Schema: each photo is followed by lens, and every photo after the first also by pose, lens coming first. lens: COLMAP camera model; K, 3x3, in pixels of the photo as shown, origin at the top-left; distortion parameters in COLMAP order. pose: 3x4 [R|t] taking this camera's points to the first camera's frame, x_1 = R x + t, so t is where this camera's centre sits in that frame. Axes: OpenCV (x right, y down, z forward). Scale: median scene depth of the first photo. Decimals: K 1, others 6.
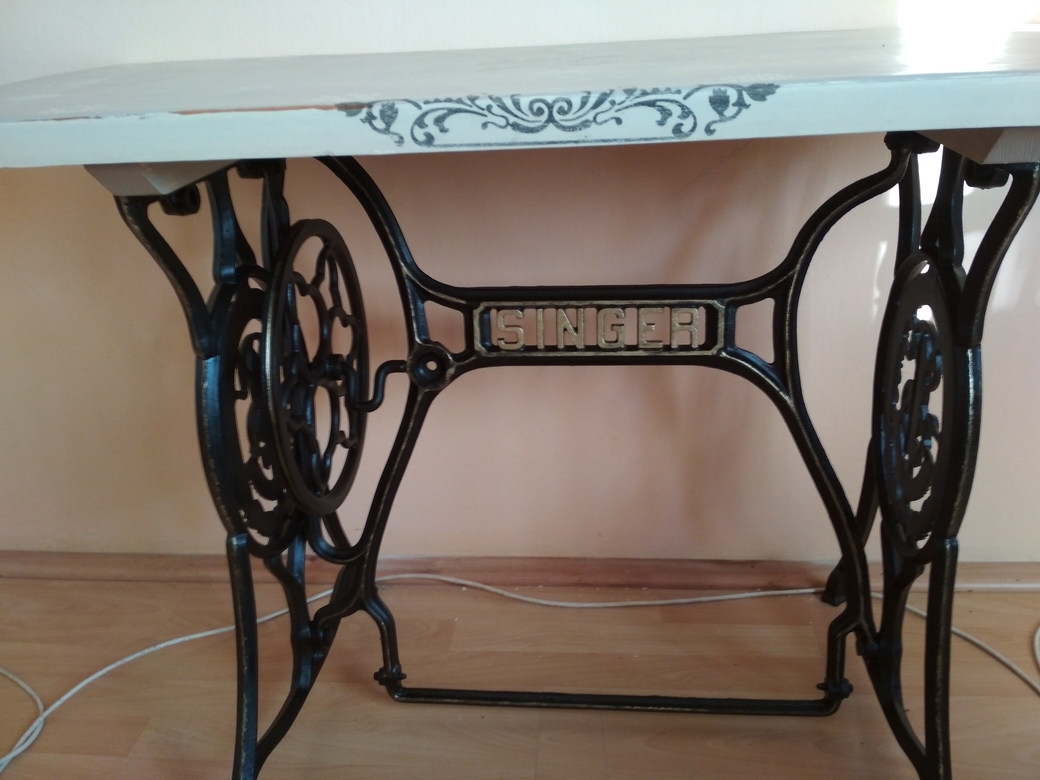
lens RADIAL K [[847.9, 0, 518.3], [0, 847.9, 491.2], [0, 0, 1]] dist [0.162632, -0.164071]
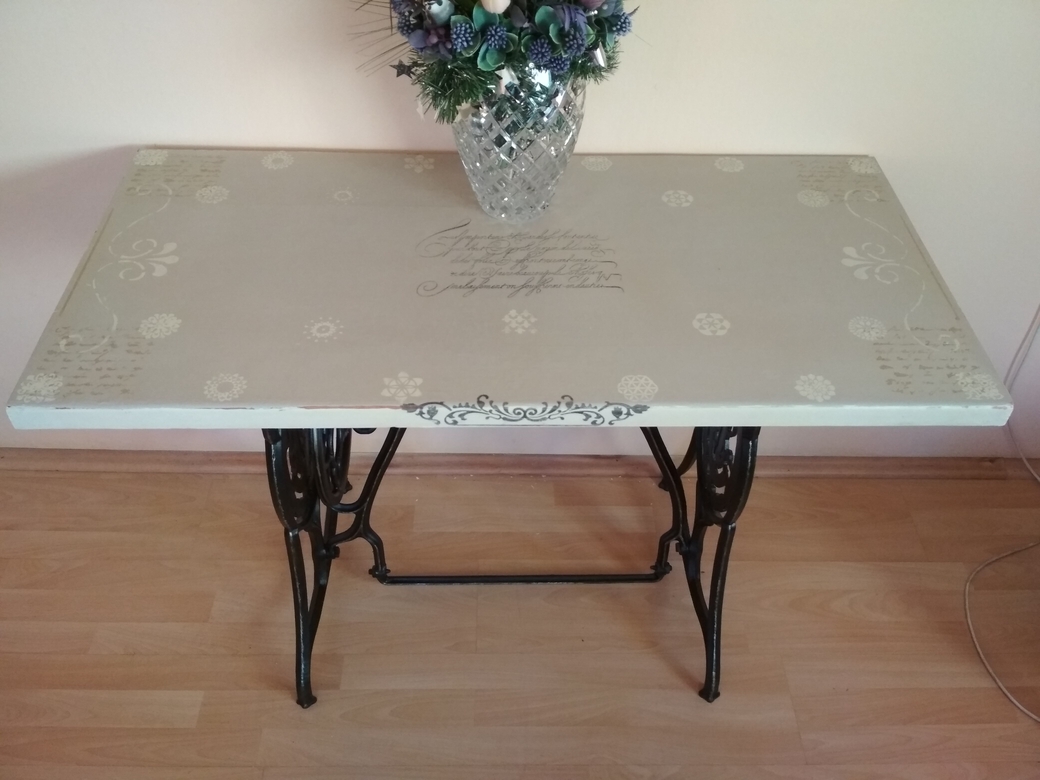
lens RADIAL K [[859.8, 0, 500.3], [0, 859.8, 389.0], [0, 0, 1]] dist [0.098126, -0.173604]
pose [[0.990438, -0.020672, 0.136403, -0.248444], [-0.025274, 0.944791, 0.326696, -1.044096], [-0.135626, -0.327020, 0.935235, -0.613411]]
